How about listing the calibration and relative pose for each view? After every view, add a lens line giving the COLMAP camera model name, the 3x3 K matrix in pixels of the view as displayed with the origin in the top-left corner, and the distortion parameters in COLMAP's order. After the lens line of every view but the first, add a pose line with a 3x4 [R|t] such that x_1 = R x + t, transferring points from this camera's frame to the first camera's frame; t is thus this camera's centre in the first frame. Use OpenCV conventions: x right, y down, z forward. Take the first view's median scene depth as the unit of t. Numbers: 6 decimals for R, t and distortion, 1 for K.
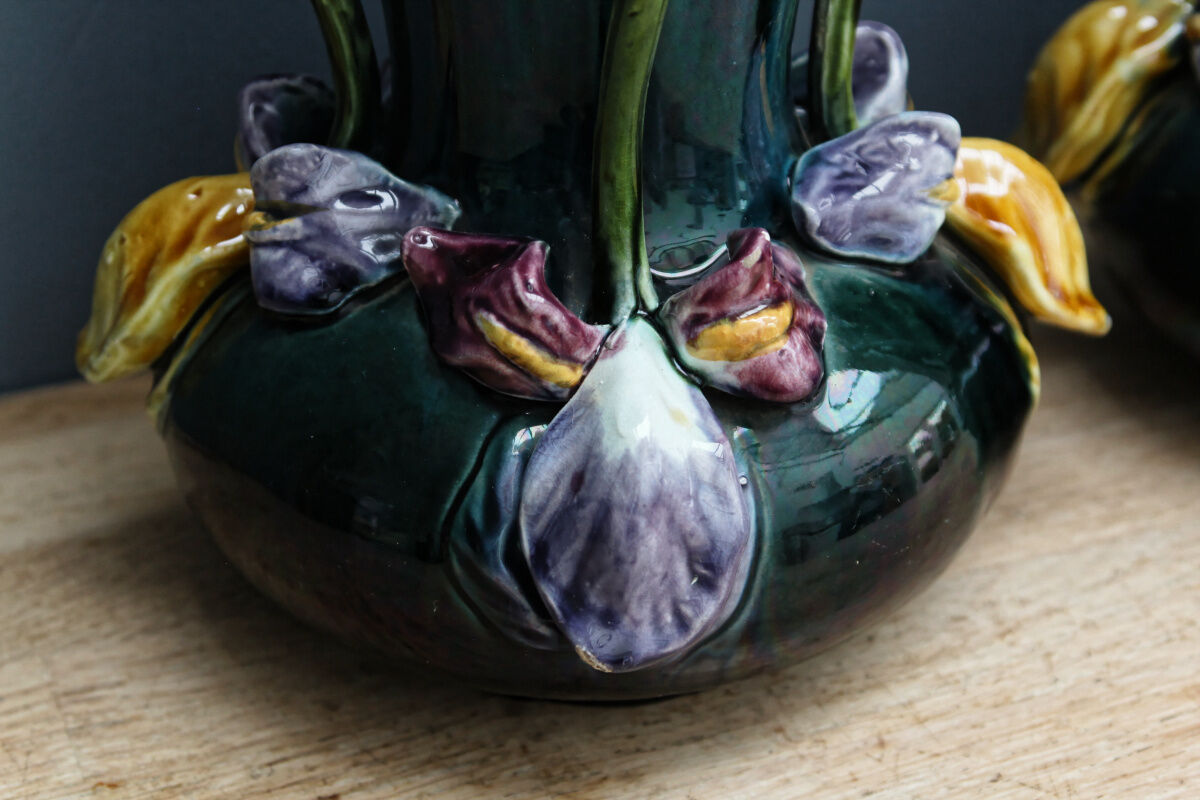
lens RADIAL K [[2907.3, 0, 599.4], [0, 2907.3, 401.1], [0, 0, 1]] dist [-0.013218, 0.000000]
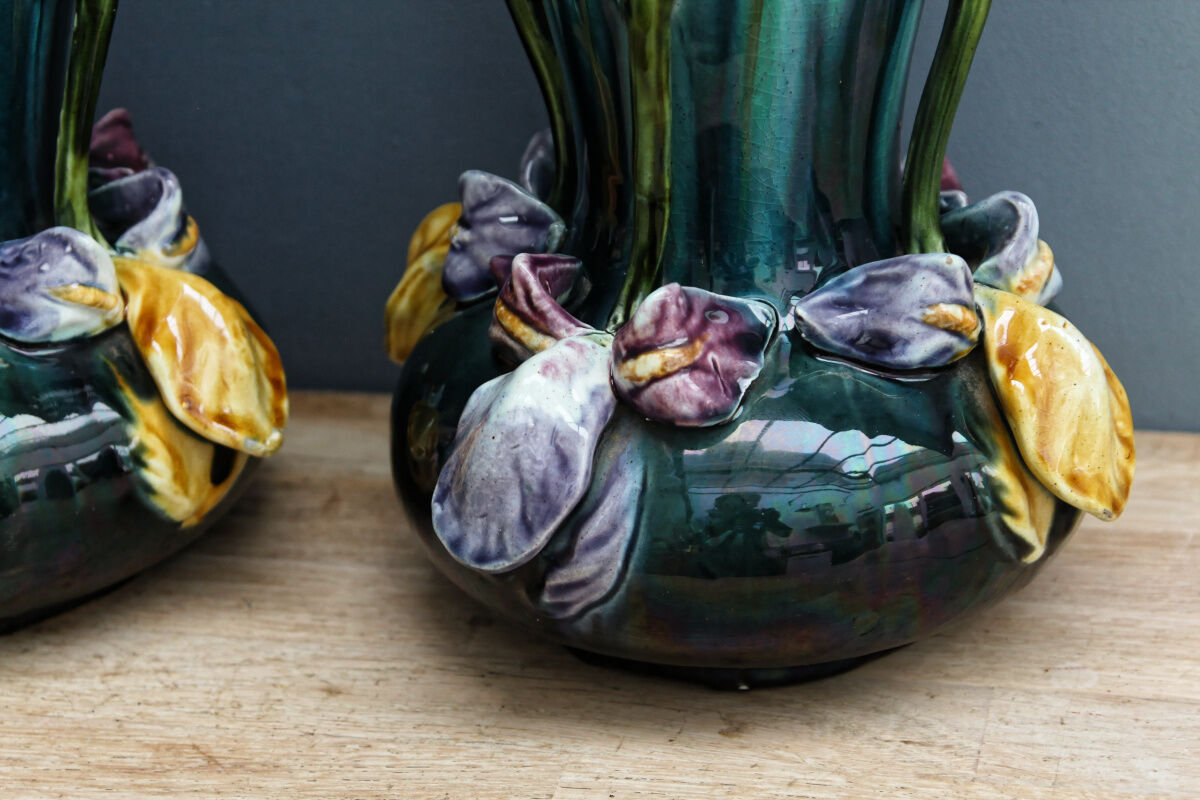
lens RADIAL K [[2907.3, 0, 607.2], [0, 2907.3, 398.2], [0, 0, 1]] dist [-0.013218, 0.000000]
pose [[0.845555, 0.201296, -0.494487, 1.023149], [-0.250964, 0.967351, -0.035351, -0.046252], [0.471226, 0.153990, 0.868466, 0.035434]]
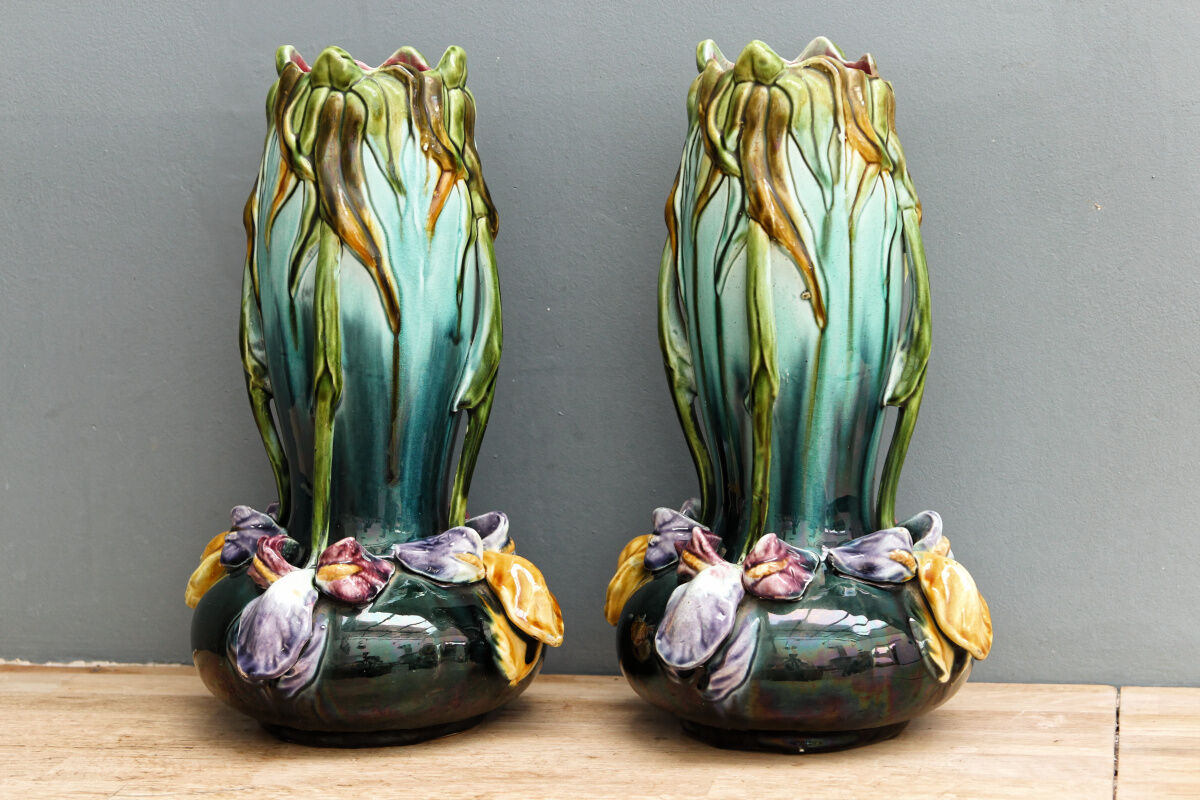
lens RADIAL K [[2907.3, 0, 598.8], [0, 2907.3, 397.4], [0, 0, 1]] dist [-0.013218, 0.000000]
pose [[0.865453, 0.068169, -0.496330, 1.585610], [-0.256850, 0.910966, -0.322752, 0.634699], [0.430138, 0.406809, 0.805908, -1.121194]]
